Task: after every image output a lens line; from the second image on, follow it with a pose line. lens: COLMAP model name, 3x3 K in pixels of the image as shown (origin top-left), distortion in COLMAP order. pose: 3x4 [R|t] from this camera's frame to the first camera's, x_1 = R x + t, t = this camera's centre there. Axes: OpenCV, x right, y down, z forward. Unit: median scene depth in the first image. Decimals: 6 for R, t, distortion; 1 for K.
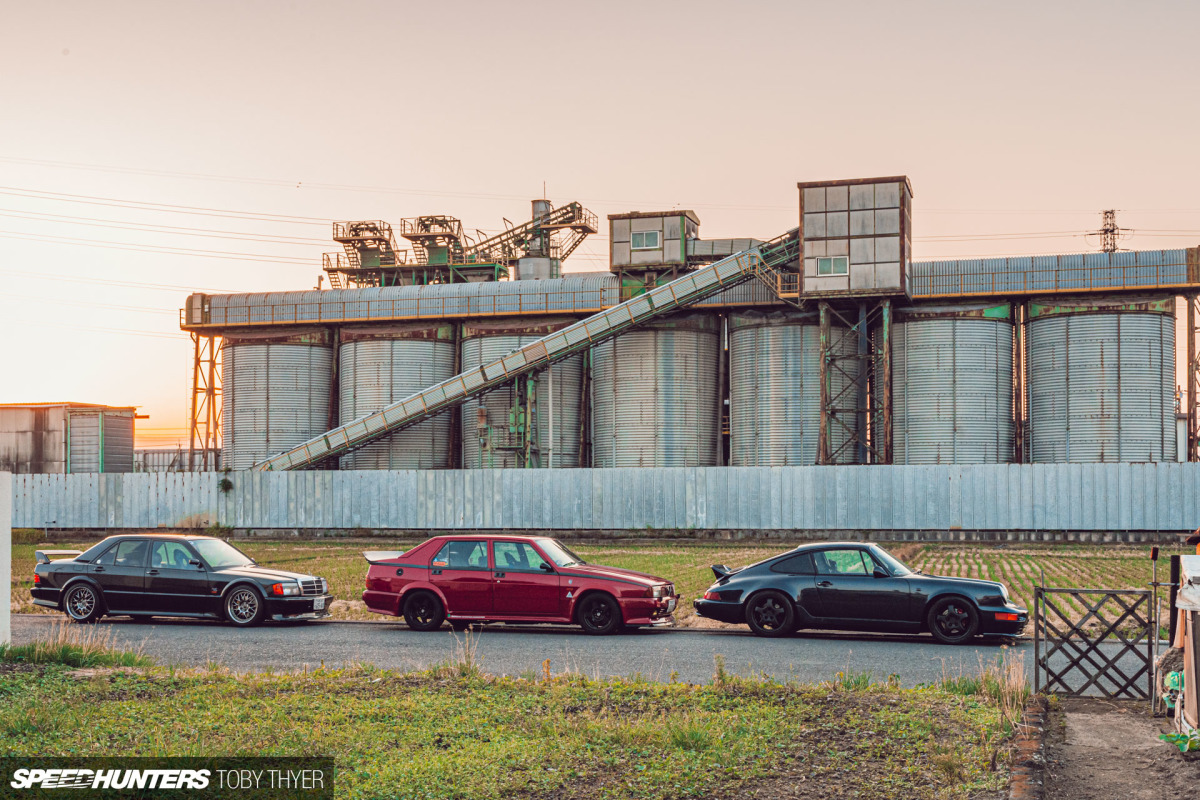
lens RADIAL K [[1535.5, 0, 570.2], [0, 1535.5, 462.9], [0, 0, 1]] dist [0.041948, 0.000000]
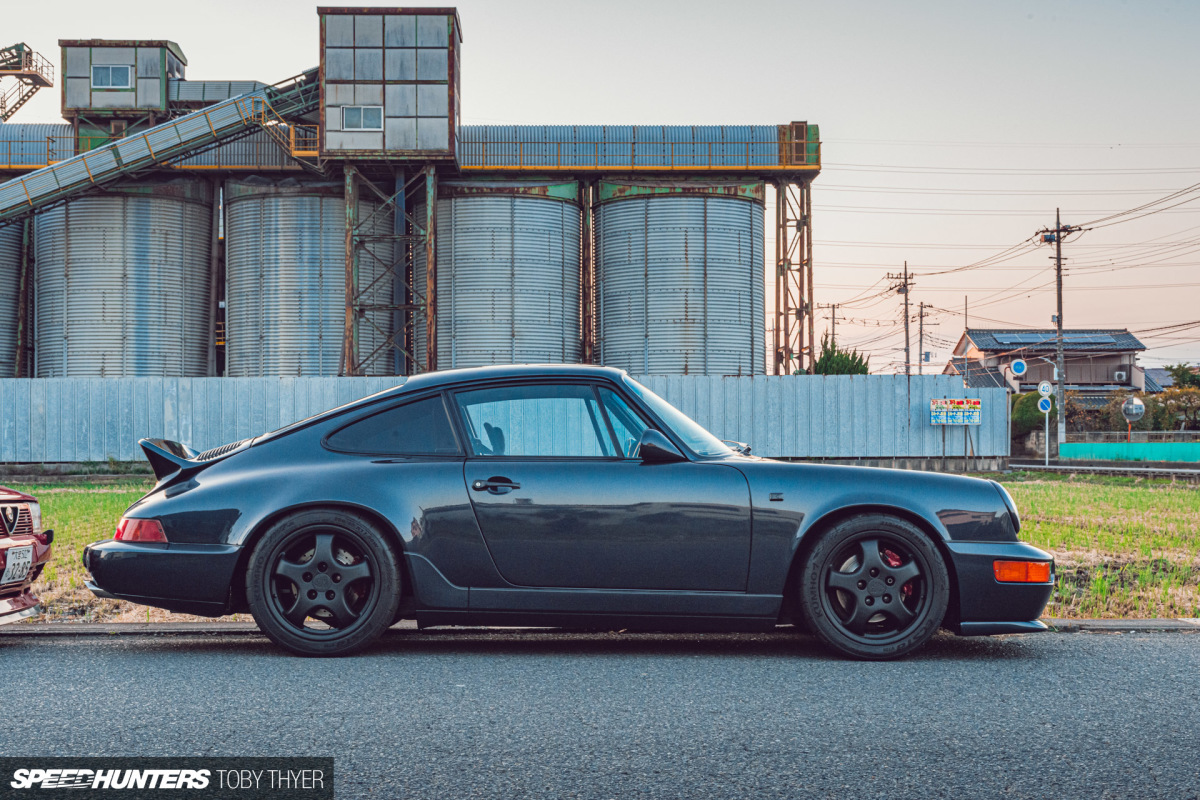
lens RADIAL K [[1655.4, 0, 590.5], [0, 1655.4, 395.1], [0, 0, 1]] dist [0.037483, 0.000000]
pose [[0.949619, 0.008554, 0.313290, 0.019133], [-0.006301, 0.999946, -0.008203, 0.015906], [-0.313344, 0.005816, 0.949622, 0.168602]]
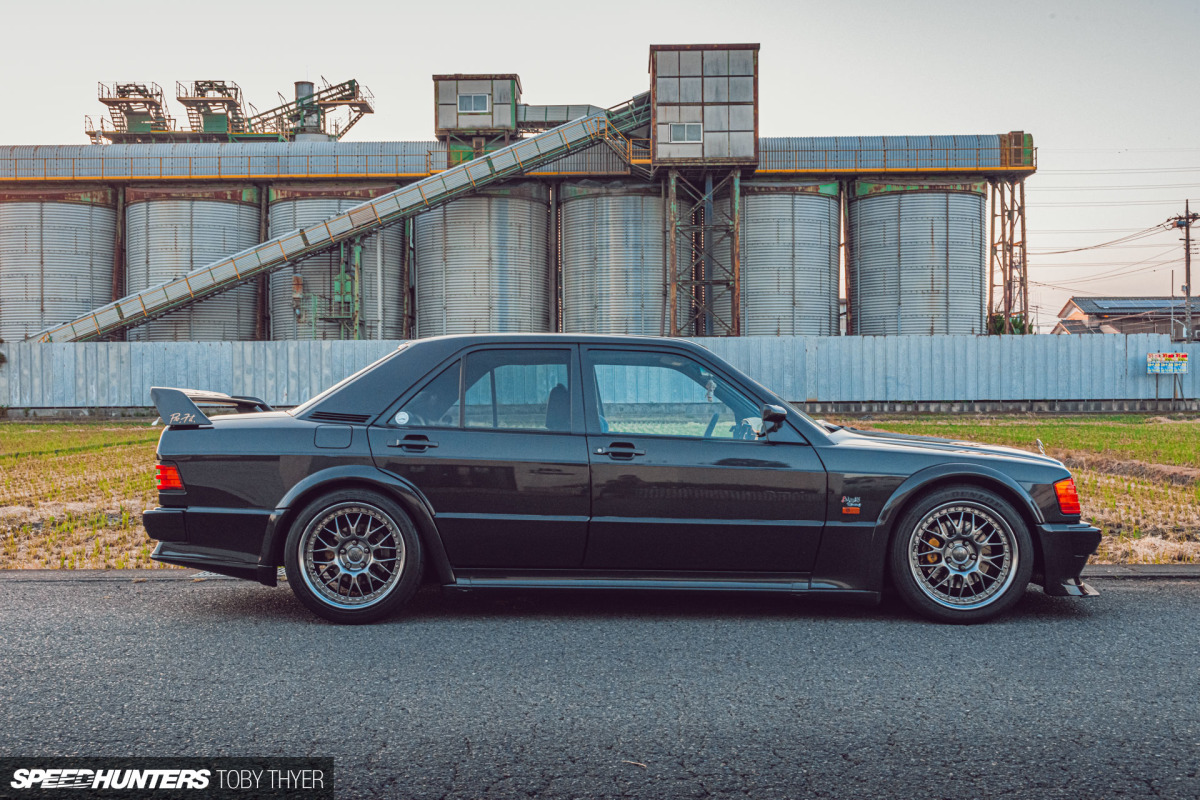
lens RADIAL K [[1280.1, 0, 595.8], [0, 1280.1, 395.1], [0, 0, 1]] dist [0.010143, 0.000000]
pose [[0.962350, -0.005046, 0.271765, -0.100454], [-0.002390, 0.999632, 0.027023, 0.015466], [-0.271802, -0.026655, 0.961984, 0.220120]]
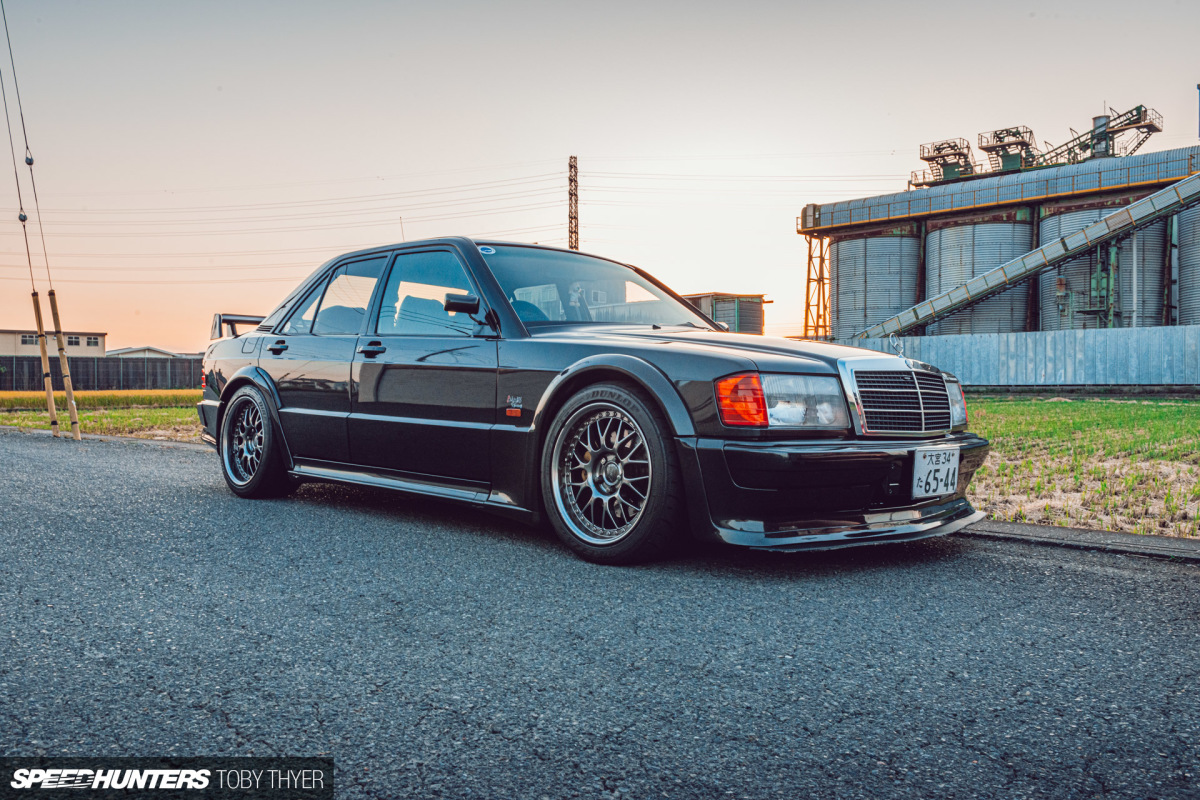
lens RADIAL K [[944.5, 0, 596.6], [0, 944.5, 399.1], [0, 0, 1]] dist [0.011569, -0.005220]
pose [[0.887335, 0.004541, -0.461104, -0.041646], [0.015185, 0.999121, 0.039061, 0.021613], [0.460876, -0.041662, 0.886486, 0.247538]]
